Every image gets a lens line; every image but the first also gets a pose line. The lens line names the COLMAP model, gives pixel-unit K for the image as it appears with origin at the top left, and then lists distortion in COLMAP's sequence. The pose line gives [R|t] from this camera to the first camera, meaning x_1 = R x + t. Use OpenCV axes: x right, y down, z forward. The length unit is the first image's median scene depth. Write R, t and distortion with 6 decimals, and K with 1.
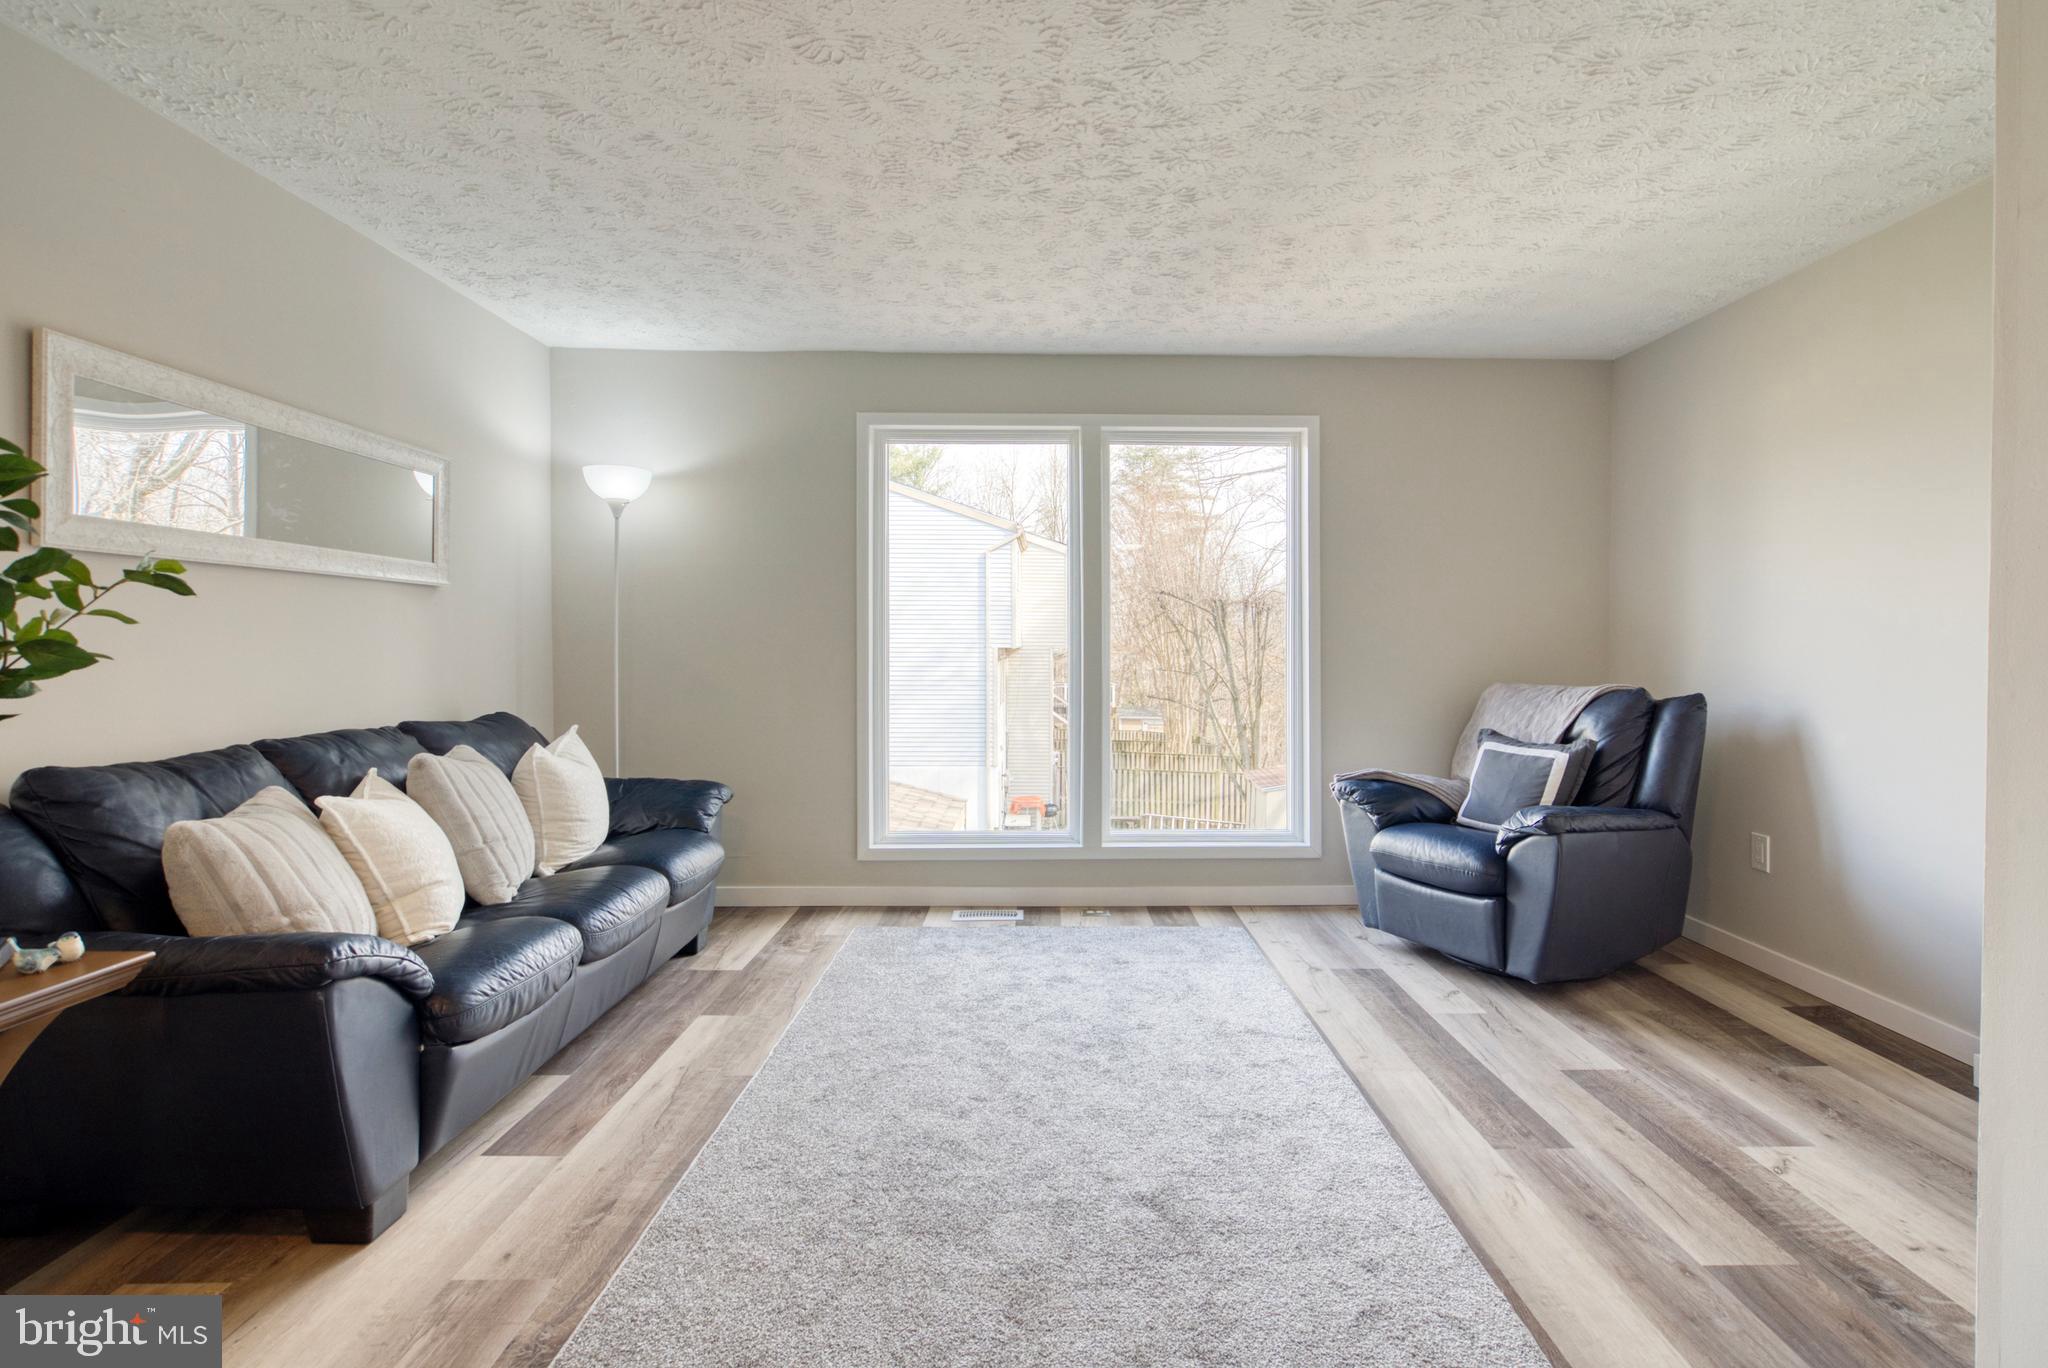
lens RADIAL K [[976.0, 0, 1053.6], [0, 976.0, 655.0], [0, 0, 1]] dist [-0.013596, 0.008291]
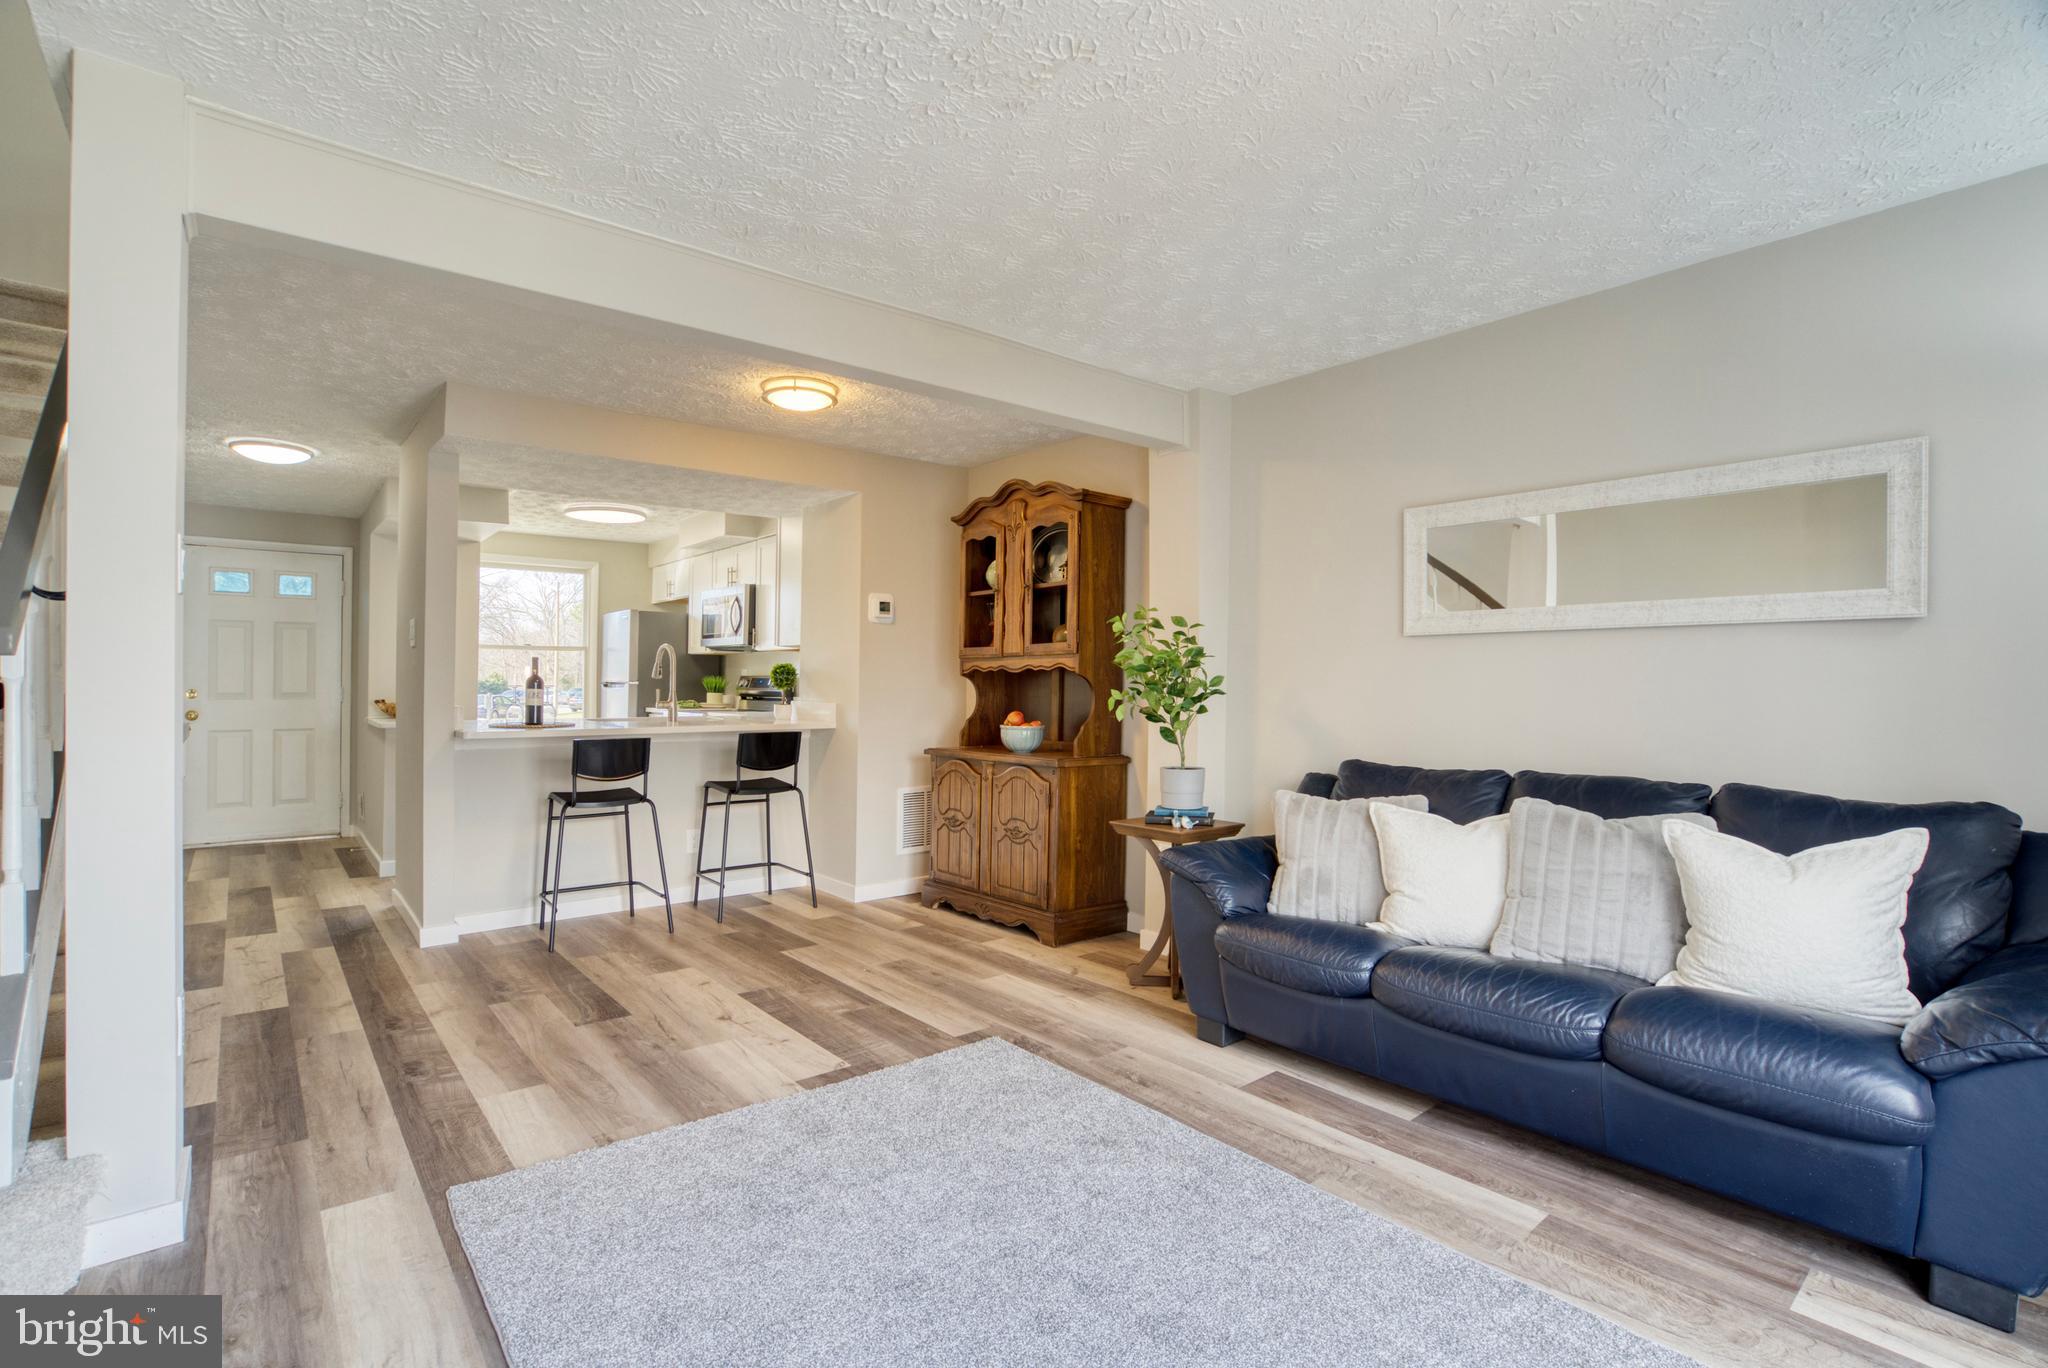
lens RADIAL K [[976.0, 0, 968.7], [0, 976.0, 682.8], [0, 0, 1]] dist [-0.013596, 0.008291]
pose [[-0.797524, -0.015580, -0.603086, 0.432541], [-0.018514, 0.999828, -0.001345, -0.008645], [0.603003, 0.010093, -0.797675, 1.390169]]
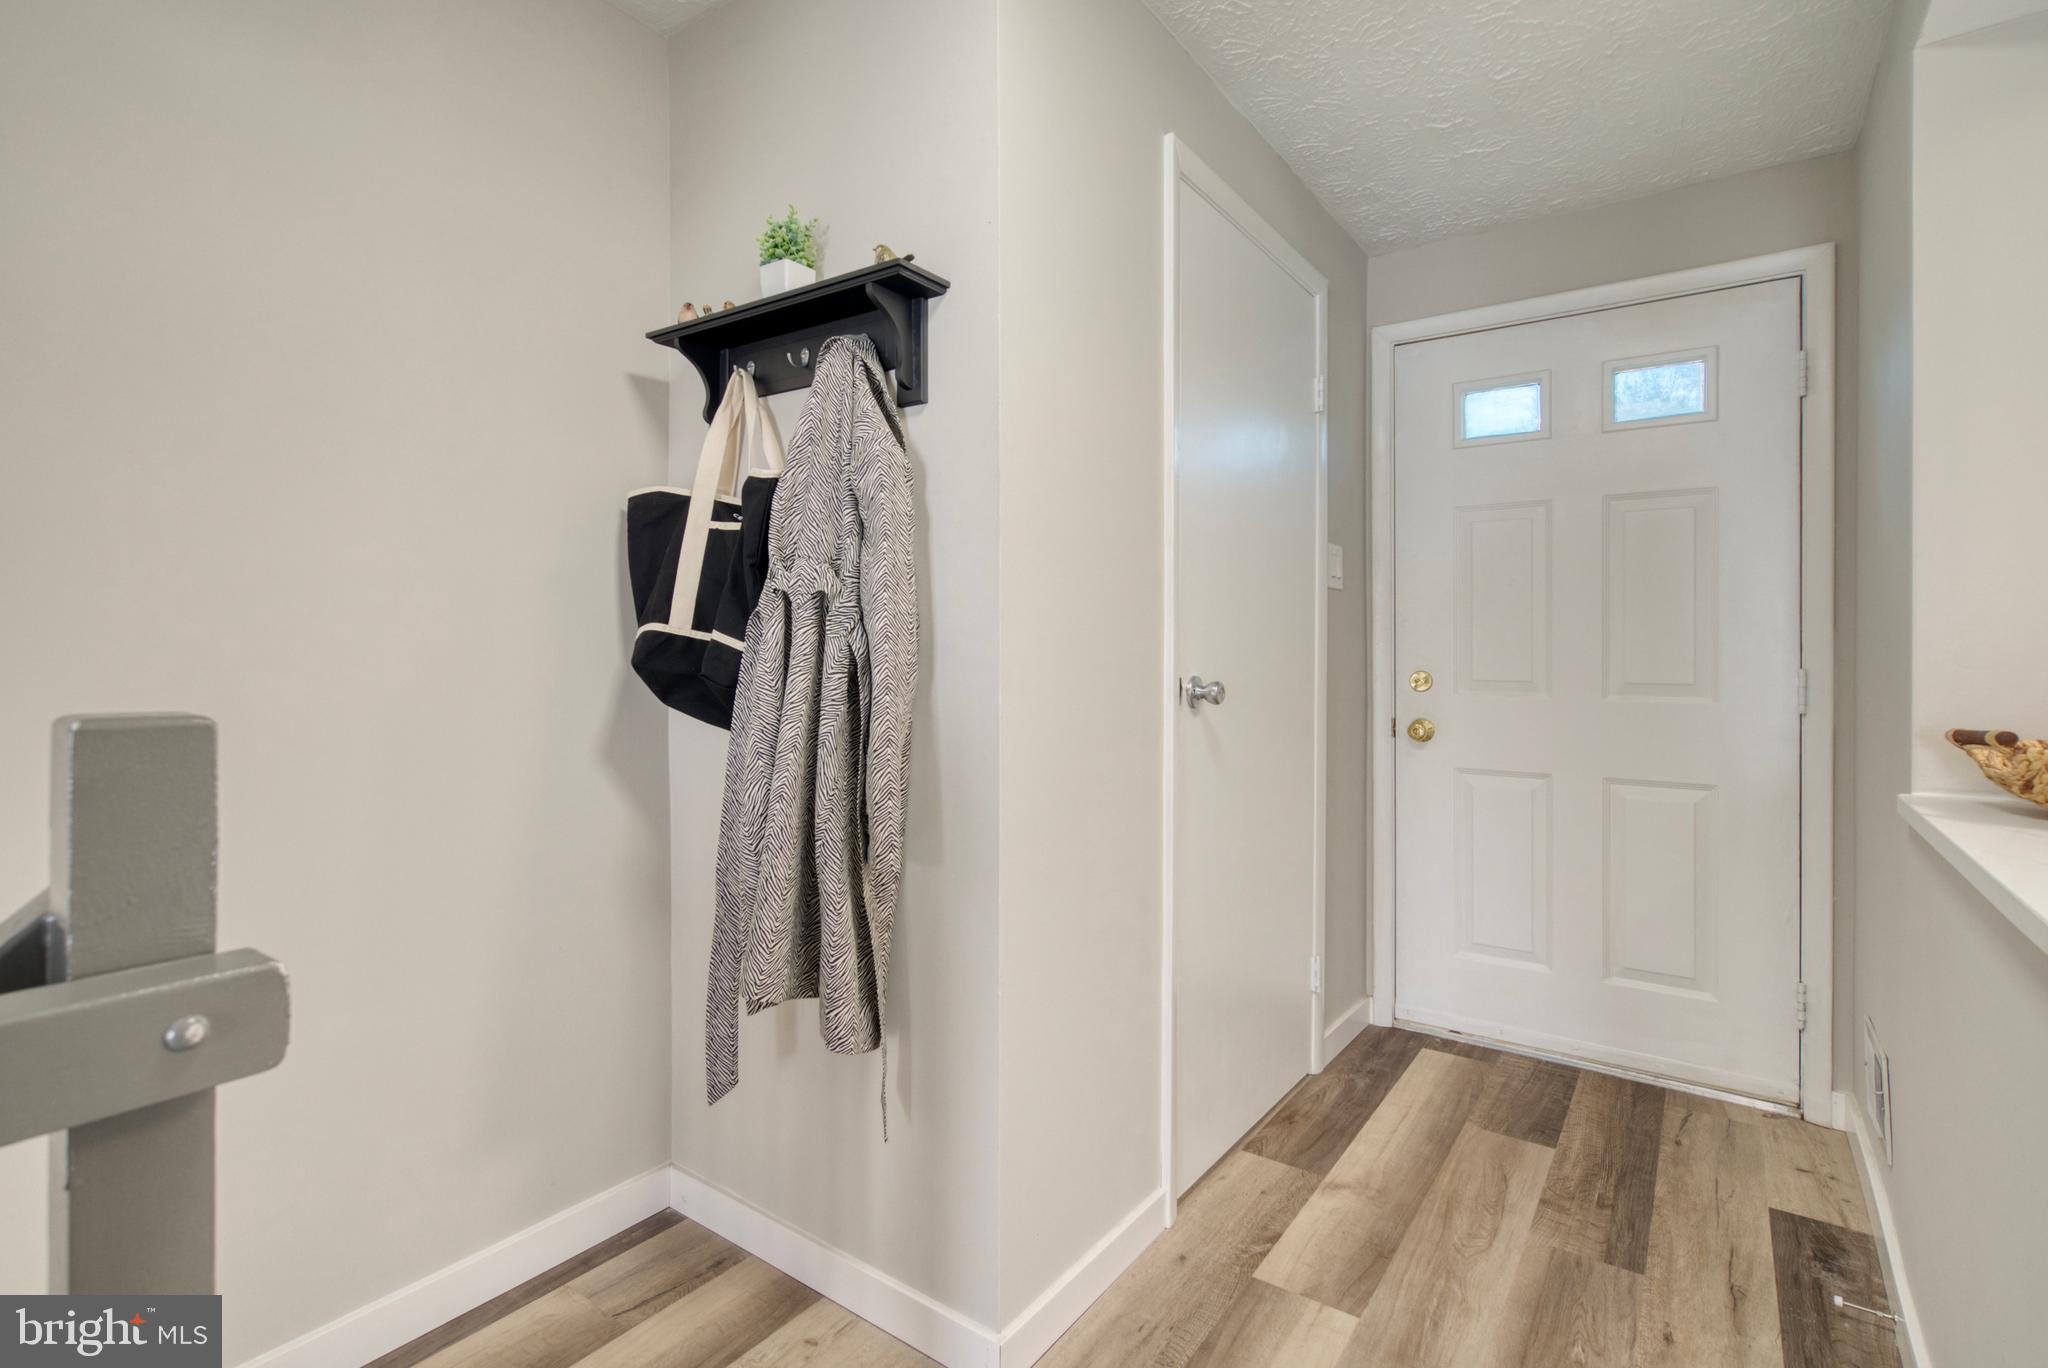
lens RADIAL K [[976.0, 0, 1015.6], [0, 976.0, 653.7], [0, 0, 1]] dist [-0.013596, 0.008291]
pose [[-0.802243, -0.014617, 0.596819, 0.253386], [-0.016912, 0.999855, 0.001755, 0.021196], [-0.596758, -0.008686, -0.802374, -0.516302]]
